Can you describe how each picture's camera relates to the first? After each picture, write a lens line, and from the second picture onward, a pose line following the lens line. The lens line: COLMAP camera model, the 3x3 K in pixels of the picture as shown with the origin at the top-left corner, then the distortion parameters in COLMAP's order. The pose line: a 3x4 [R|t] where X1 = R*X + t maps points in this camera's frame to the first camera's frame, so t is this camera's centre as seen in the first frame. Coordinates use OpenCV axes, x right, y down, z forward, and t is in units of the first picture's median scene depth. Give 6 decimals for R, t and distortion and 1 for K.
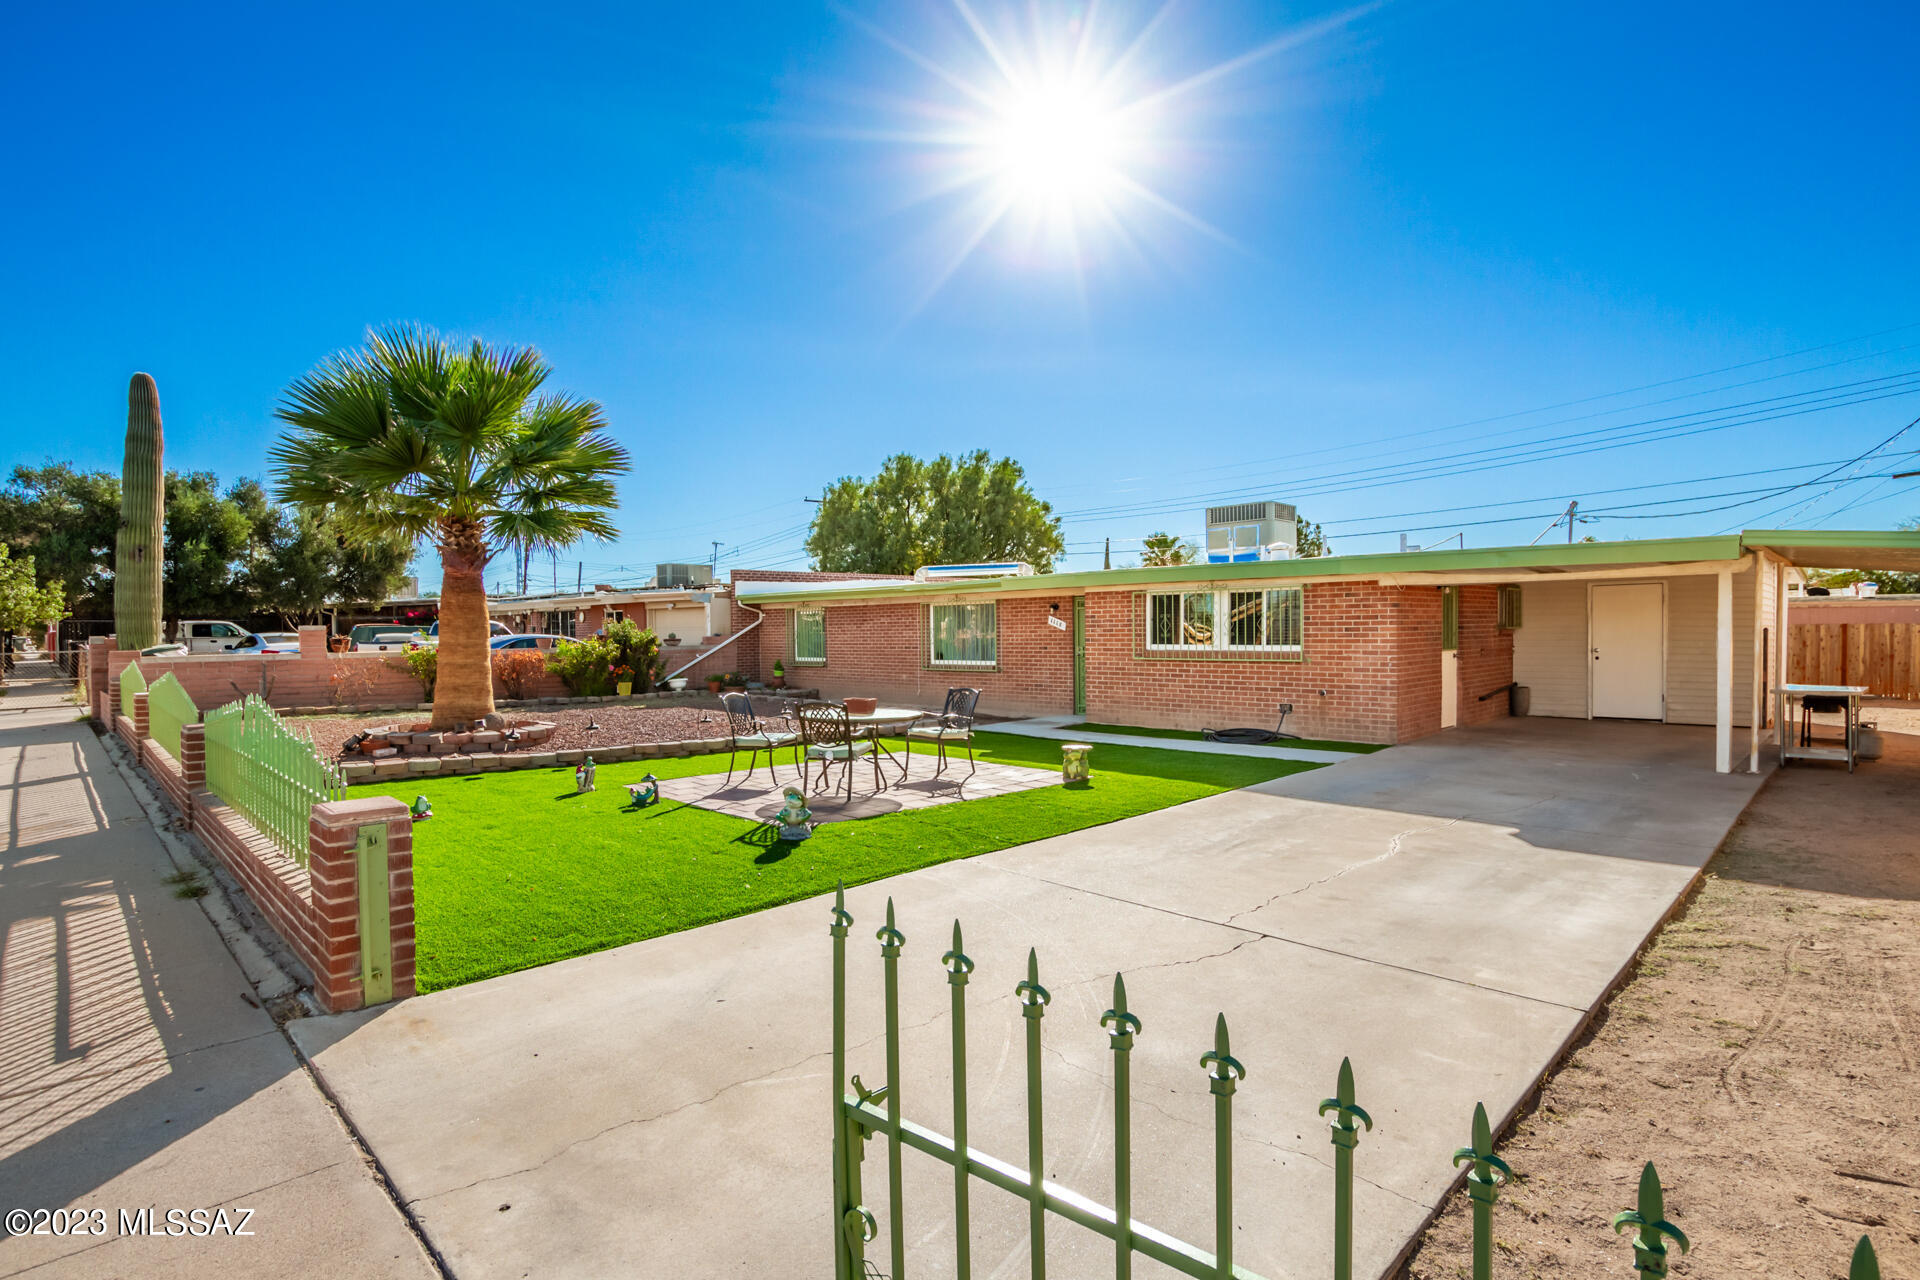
lens RADIAL K [[939.5, 0, 957.4], [0, 939.5, 656.8], [0, 0, 1]] dist [-0.021409, 0.000024]
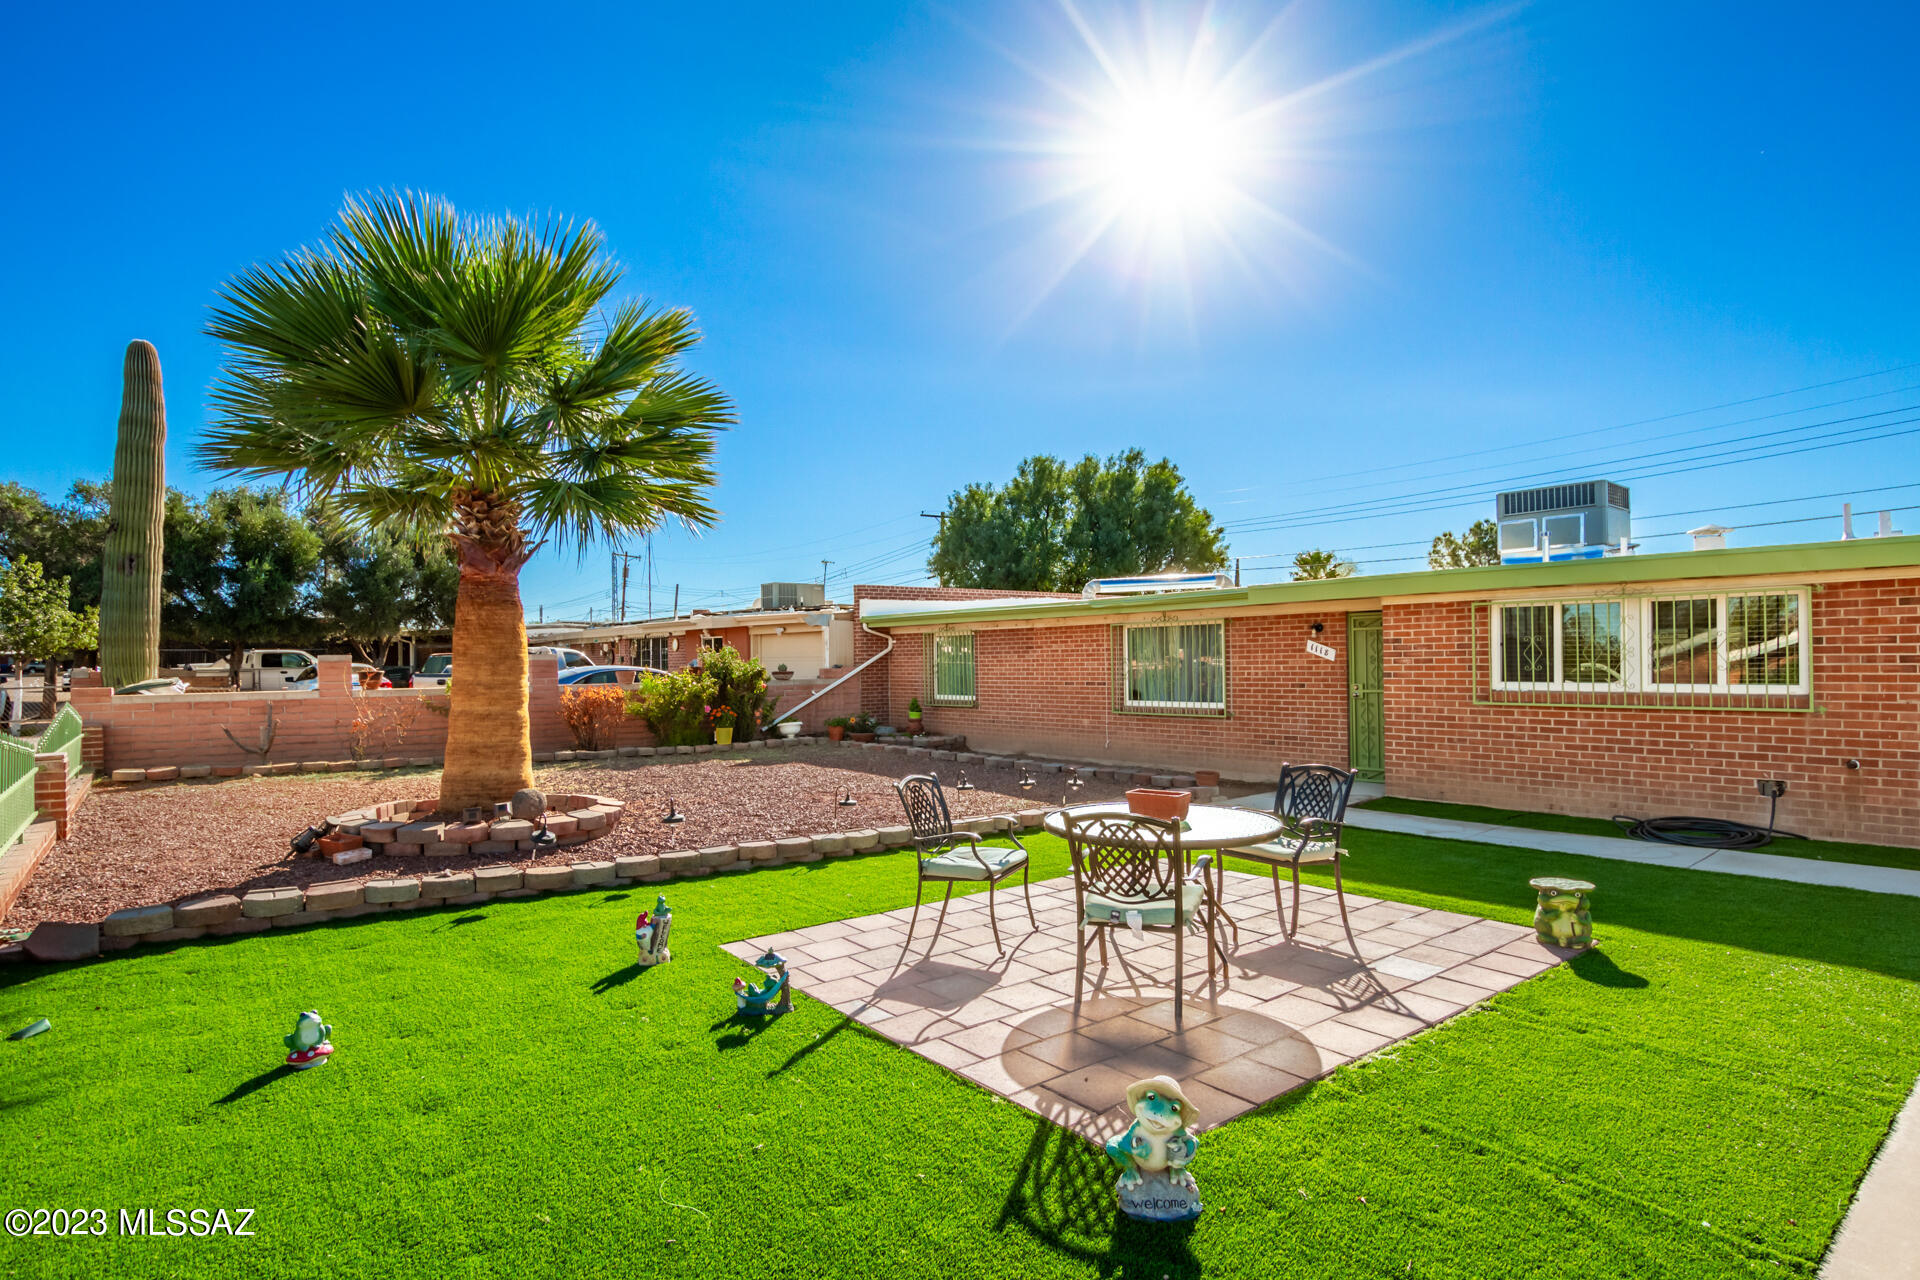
lens RADIAL K [[977.5, 0, 967.5], [0, 977.5, 659.0], [0, 0, 1]] dist [-0.036302, 0.015438]
pose [[0.995305, -0.001039, -0.096778, -0.097298], [-0.001739, 0.999589, -0.028616, -0.008837], [0.096768, 0.028650, 0.994895, 0.273187]]
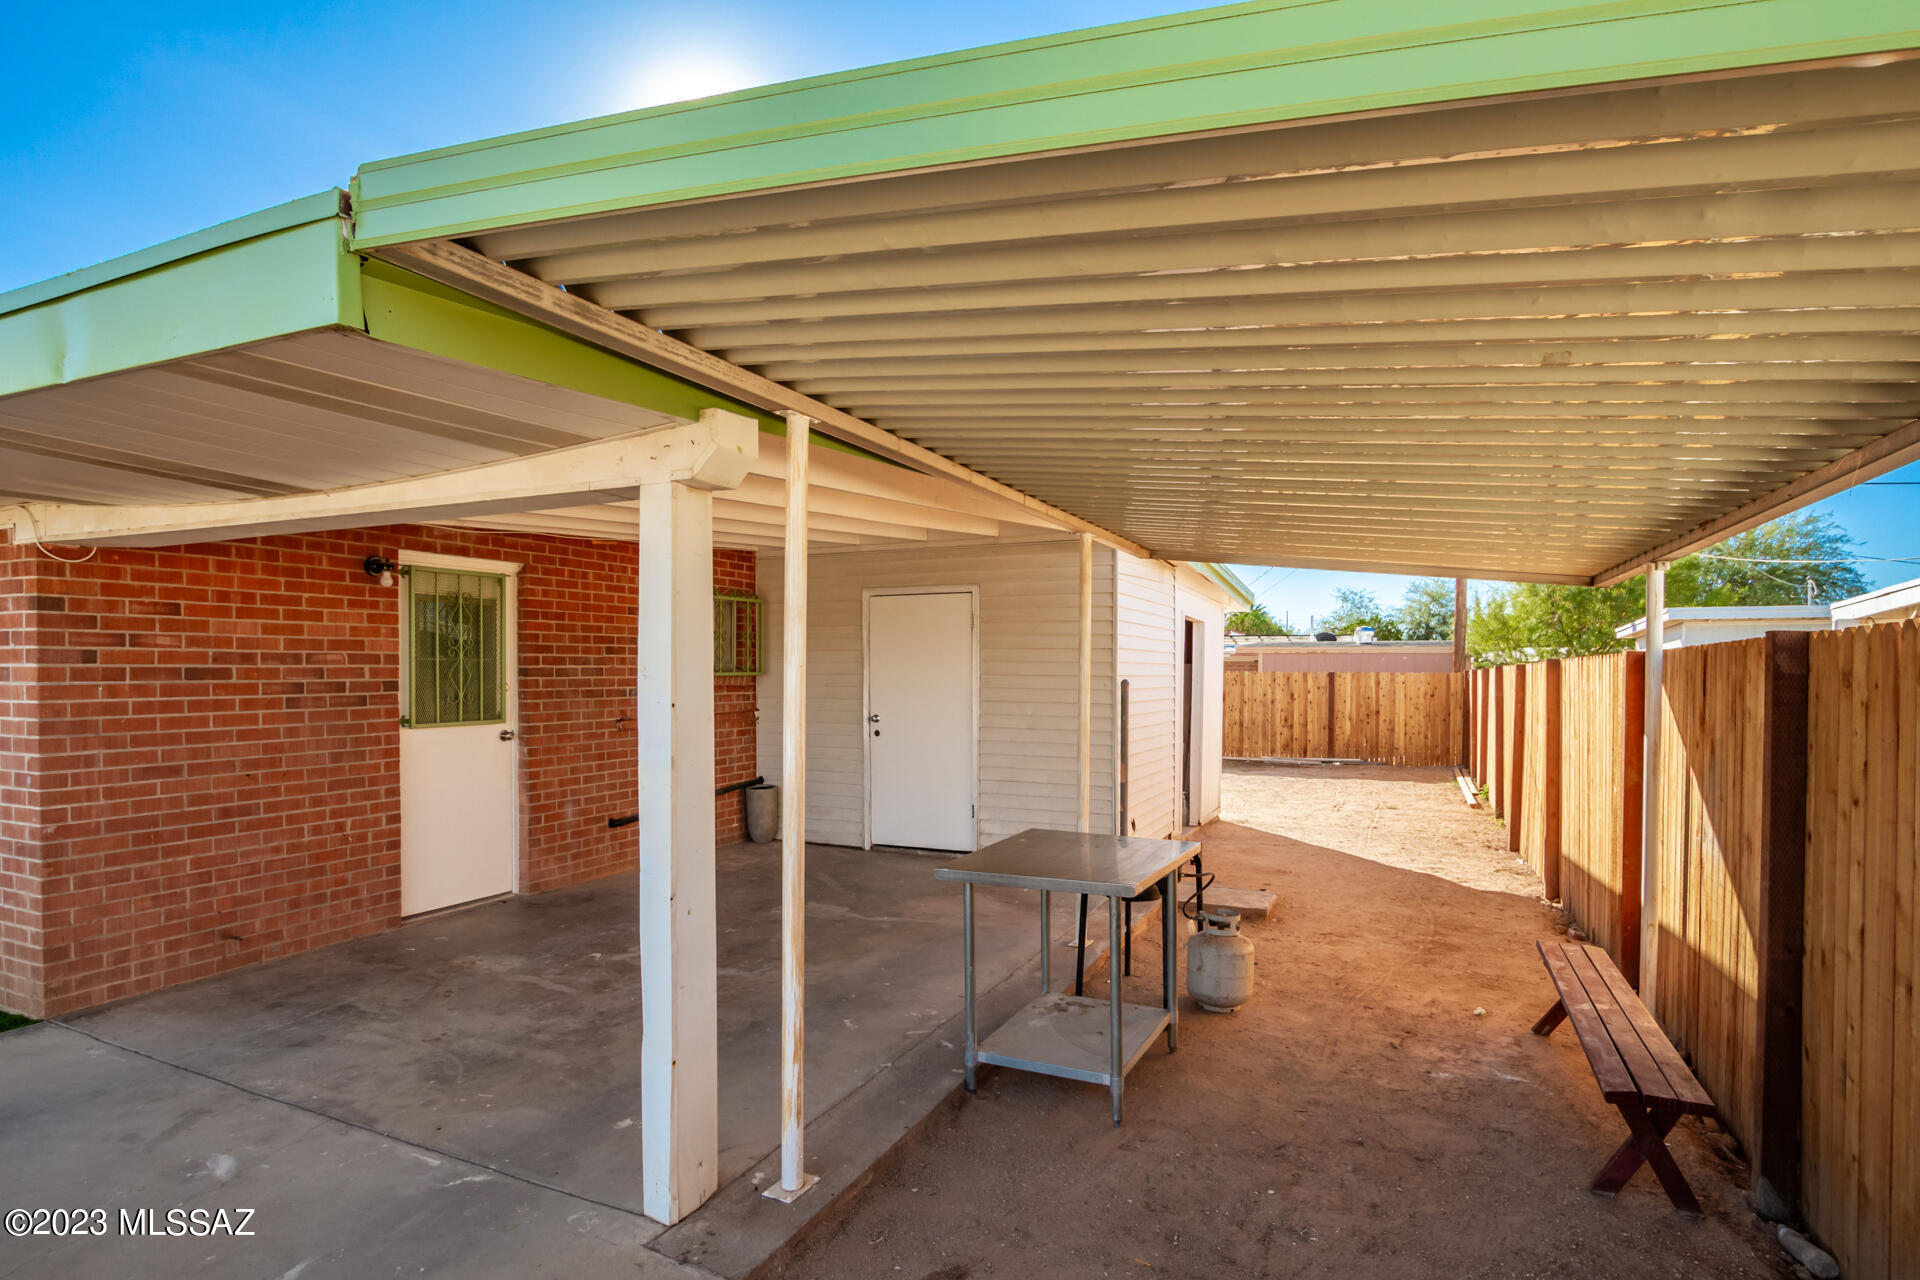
lens RADIAL K [[977.5, 0, 967.5], [0, 977.5, 659.0], [0, 0, 1]] dist [-0.036302, 0.015438]
pose [[0.934870, 0.018605, 0.354503, 0.517758], [-0.005234, 0.999239, -0.038641, -0.018673], [-0.354952, 0.034269, 0.934256, 0.446447]]
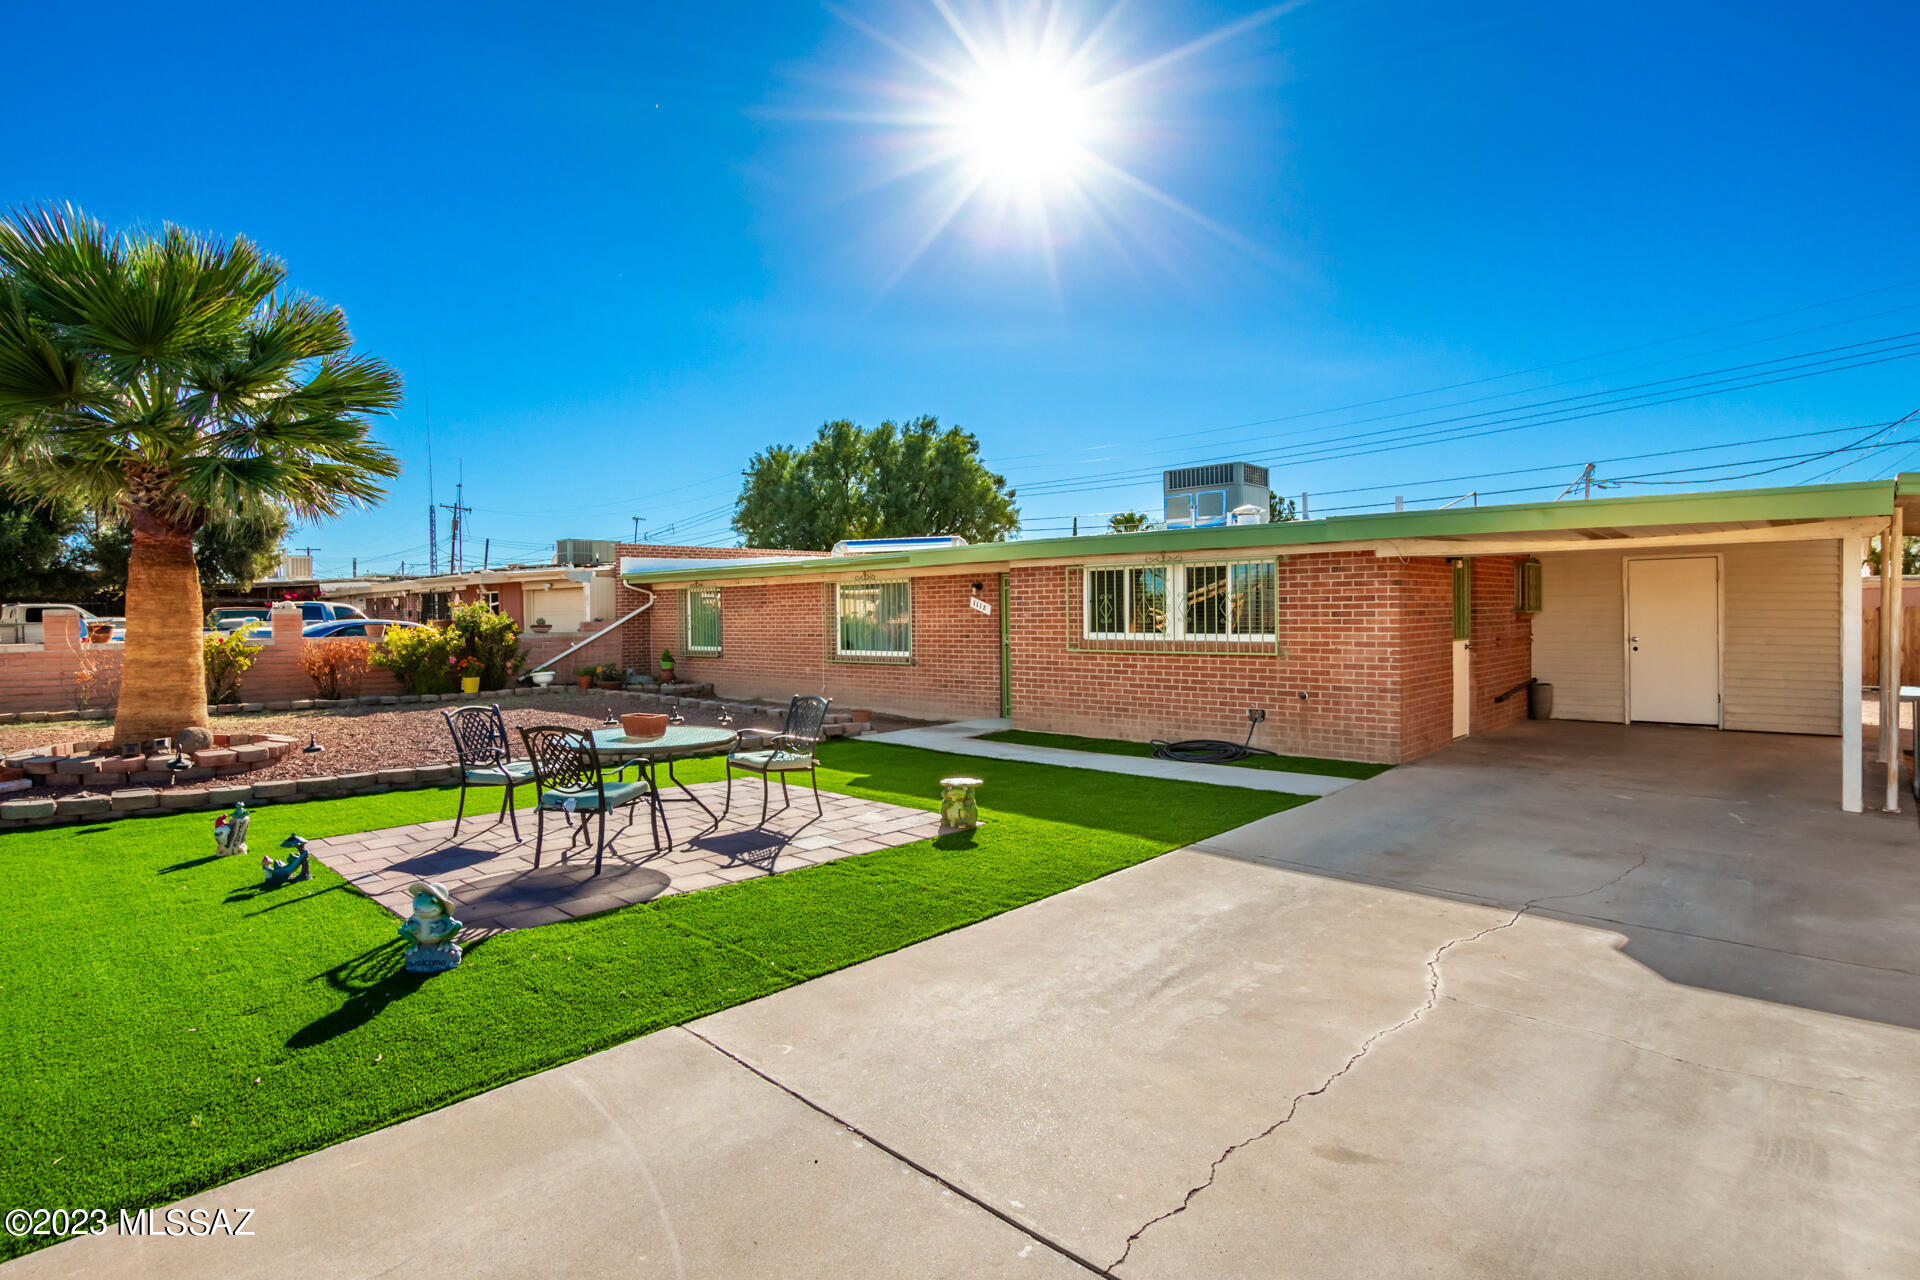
lens RADIAL K [[961.2, 0, 952.6], [0, 961.2, 631.4], [0, 0, 1]] dist [-0.023048, 0.000741]
pose [[0.999629, -0.000888, 0.027233, 0.064790], [0.001153, 0.999952, -0.009738, -0.006159], [-0.027223, 0.009766, 0.999582, 0.178106]]
